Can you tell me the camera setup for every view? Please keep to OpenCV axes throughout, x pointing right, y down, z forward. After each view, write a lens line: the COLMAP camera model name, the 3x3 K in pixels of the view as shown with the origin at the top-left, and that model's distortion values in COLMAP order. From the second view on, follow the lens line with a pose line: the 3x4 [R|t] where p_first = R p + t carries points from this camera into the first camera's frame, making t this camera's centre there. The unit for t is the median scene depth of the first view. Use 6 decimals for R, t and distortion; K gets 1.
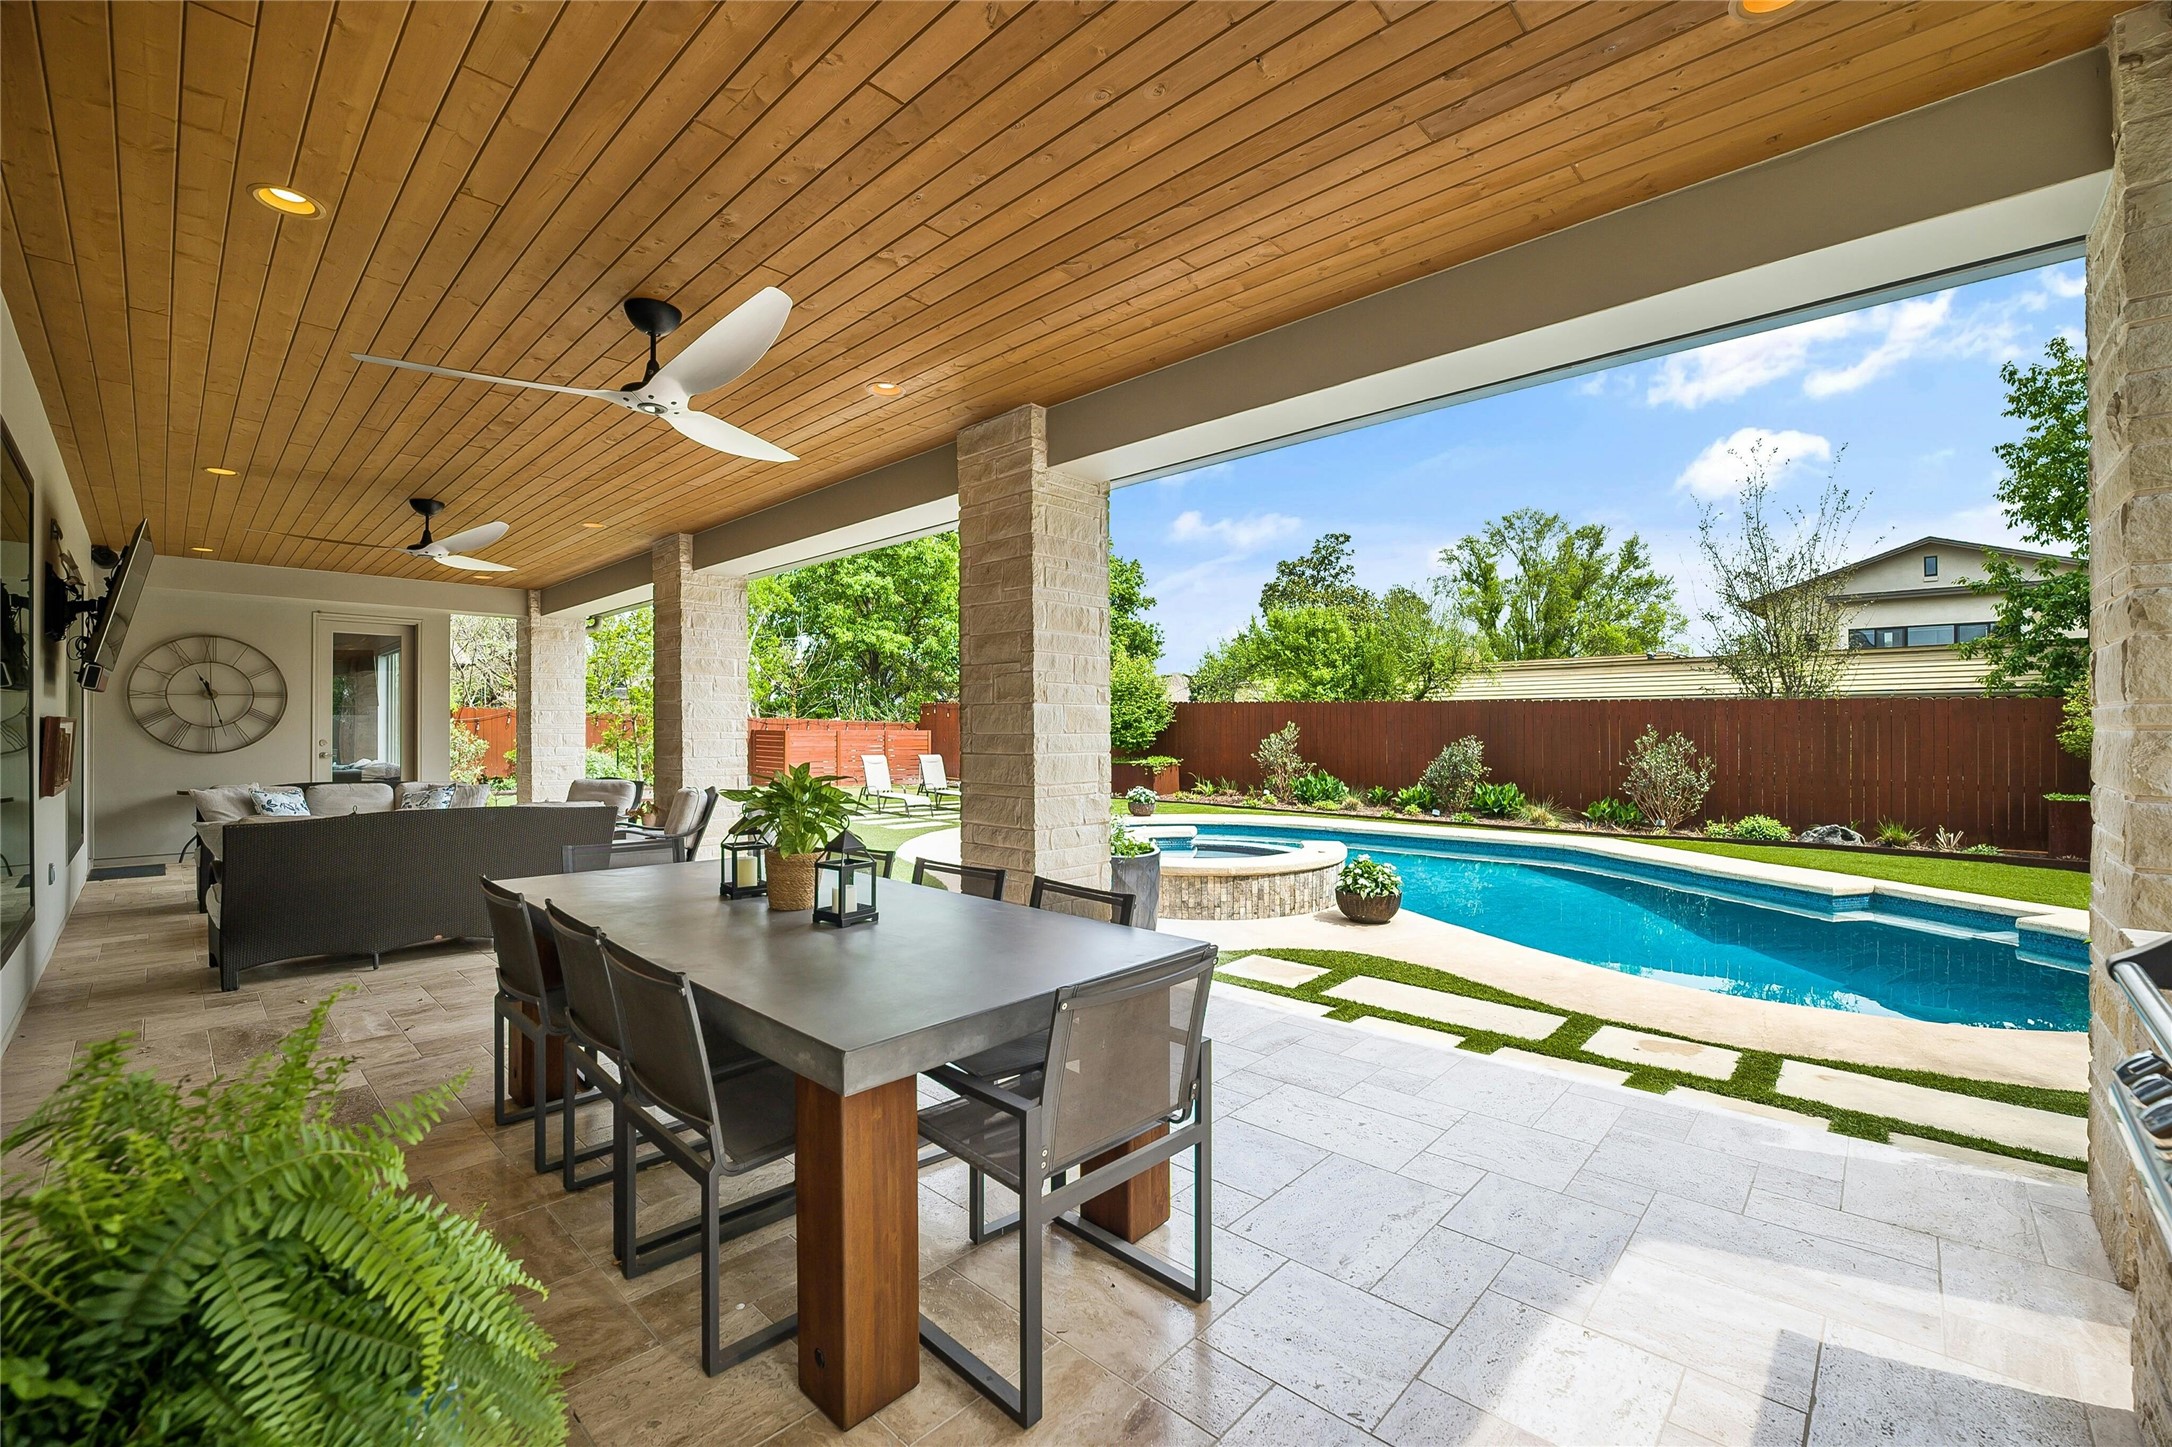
lens RADIAL K [[872.4, 0, 1083.8], [0, 872.4, 722.6], [0, 0, 1]] dist [-0.002687, -0.000336]
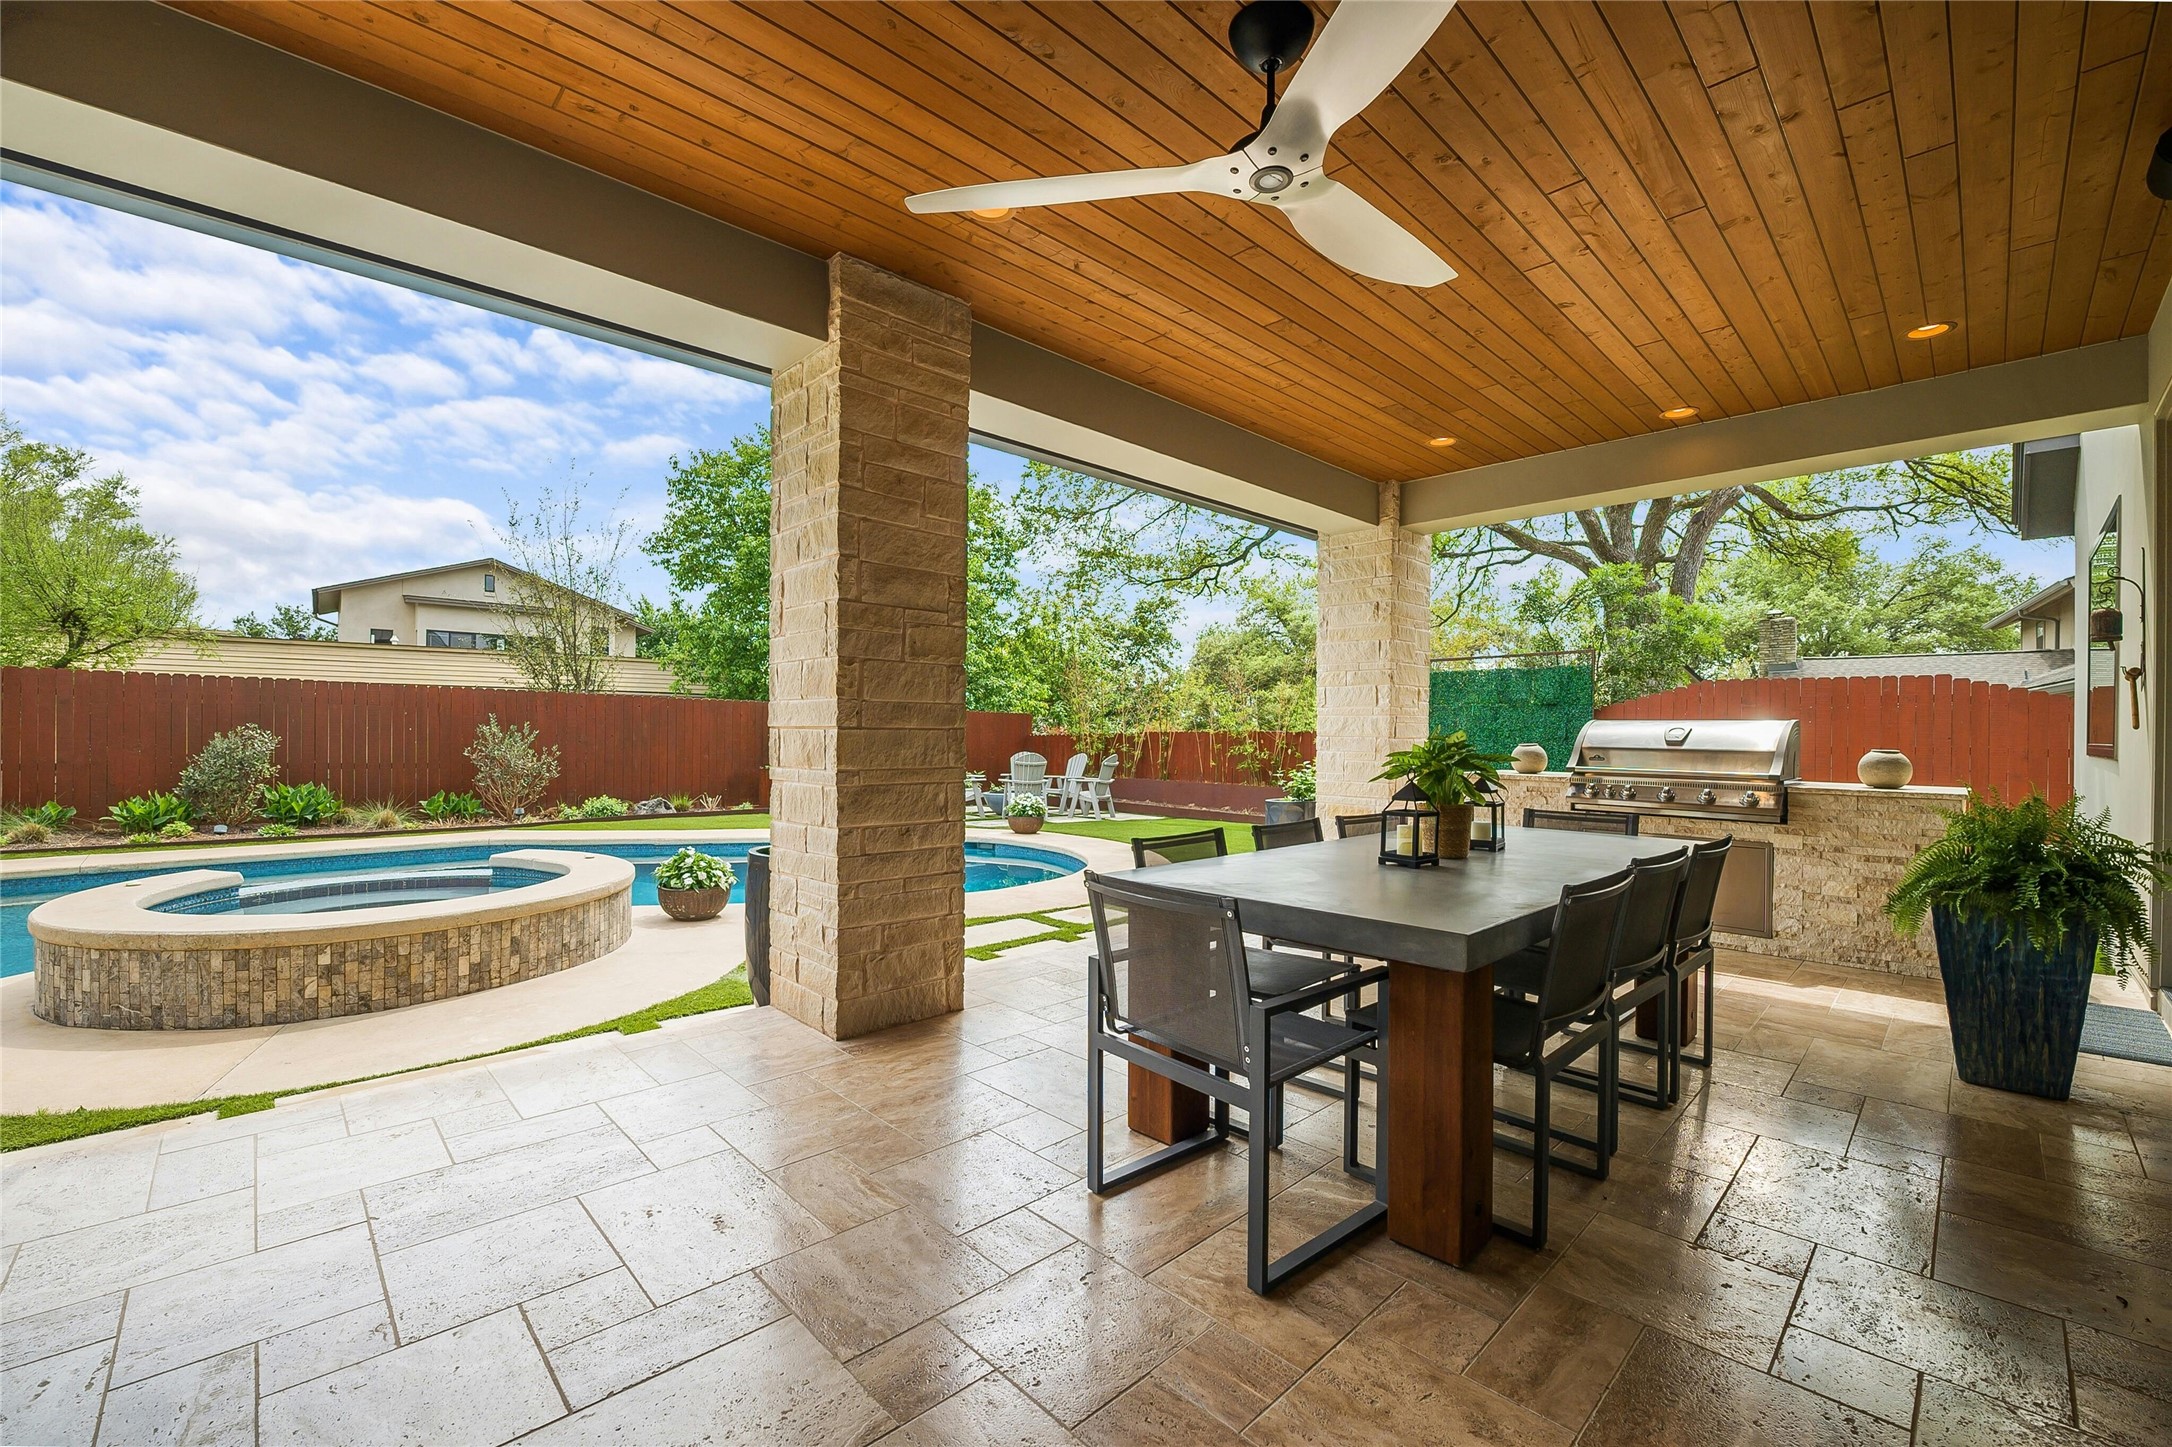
lens RADIAL K [[872.4, 0, 1082.7], [0, 872.4, 738.7], [0, 0, 1]] dist [-0.002687, -0.000336]
pose [[0.076799, -0.006506, 0.997025, -0.285386], [-0.016528, 0.999833, 0.007798, 0.012318], [-0.996910, -0.017078, 0.076679, 0.266598]]
